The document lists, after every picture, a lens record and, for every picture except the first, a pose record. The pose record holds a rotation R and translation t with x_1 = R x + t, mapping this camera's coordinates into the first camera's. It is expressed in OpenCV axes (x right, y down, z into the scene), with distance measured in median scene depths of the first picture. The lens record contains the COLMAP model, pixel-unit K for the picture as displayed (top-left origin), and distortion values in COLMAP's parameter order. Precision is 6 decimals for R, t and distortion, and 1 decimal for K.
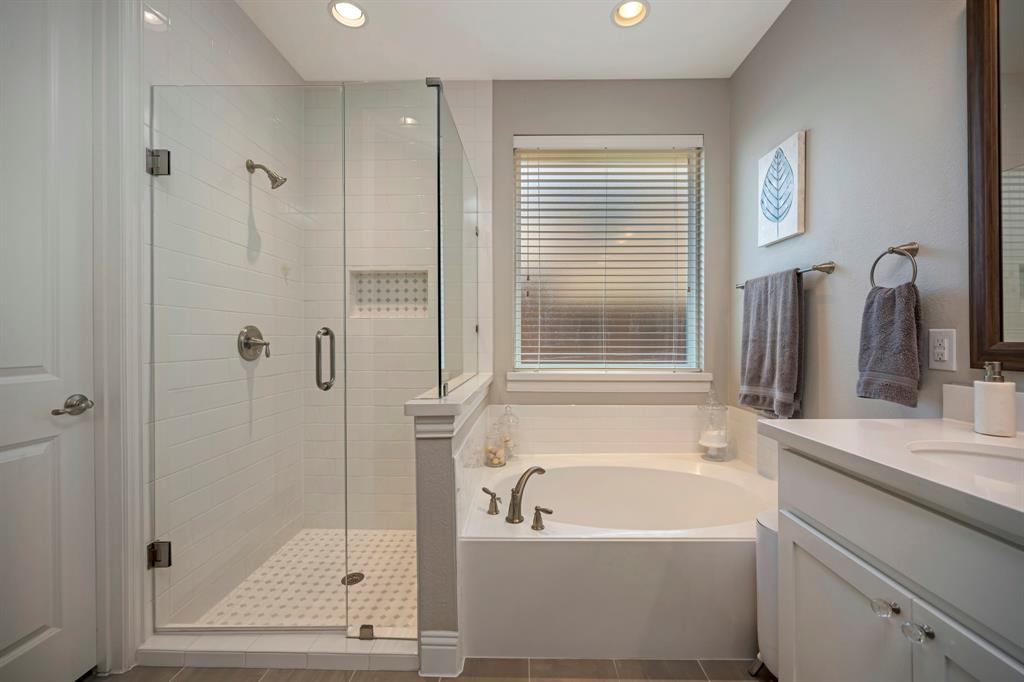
lens RADIAL K [[404.1, 0, 518.5], [0, 404.1, 339.5], [0, 0, 1]] dist [-0.002456, 0.000010]
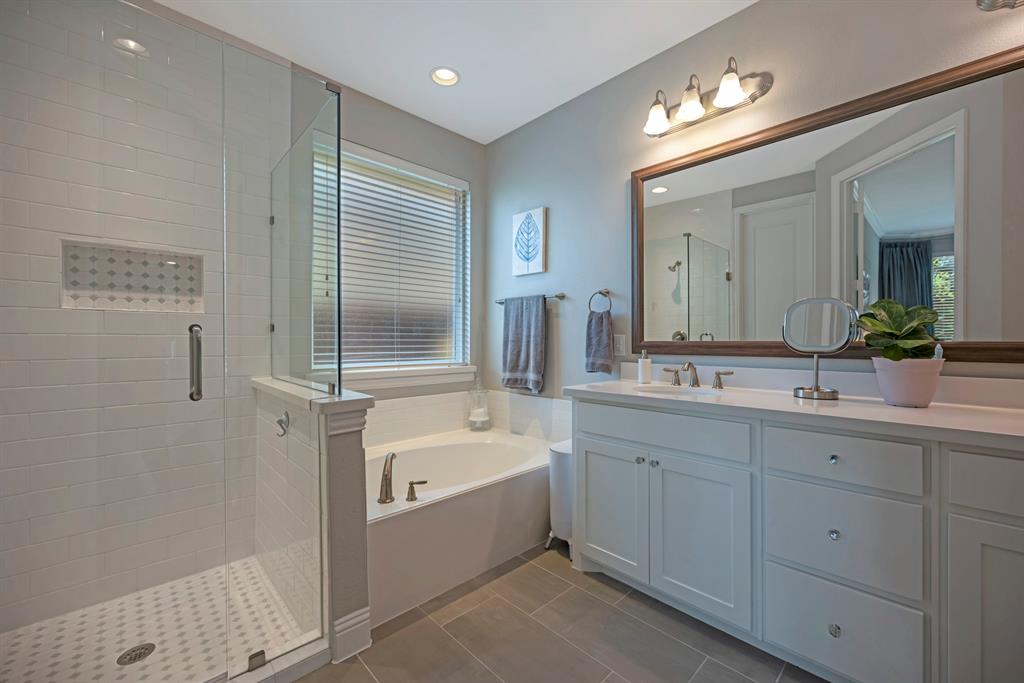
lens RADIAL K [[404.1, 0, 518.5], [0, 404.1, 340.0], [0, 0, 1]] dist [-0.002456, 0.000010]
pose [[0.713084, 0.000999, 0.701078, -0.459817], [-0.000726, 1.000000, -0.000686, 0.001037], [-0.701079, -0.000019, 0.713084, -0.049465]]
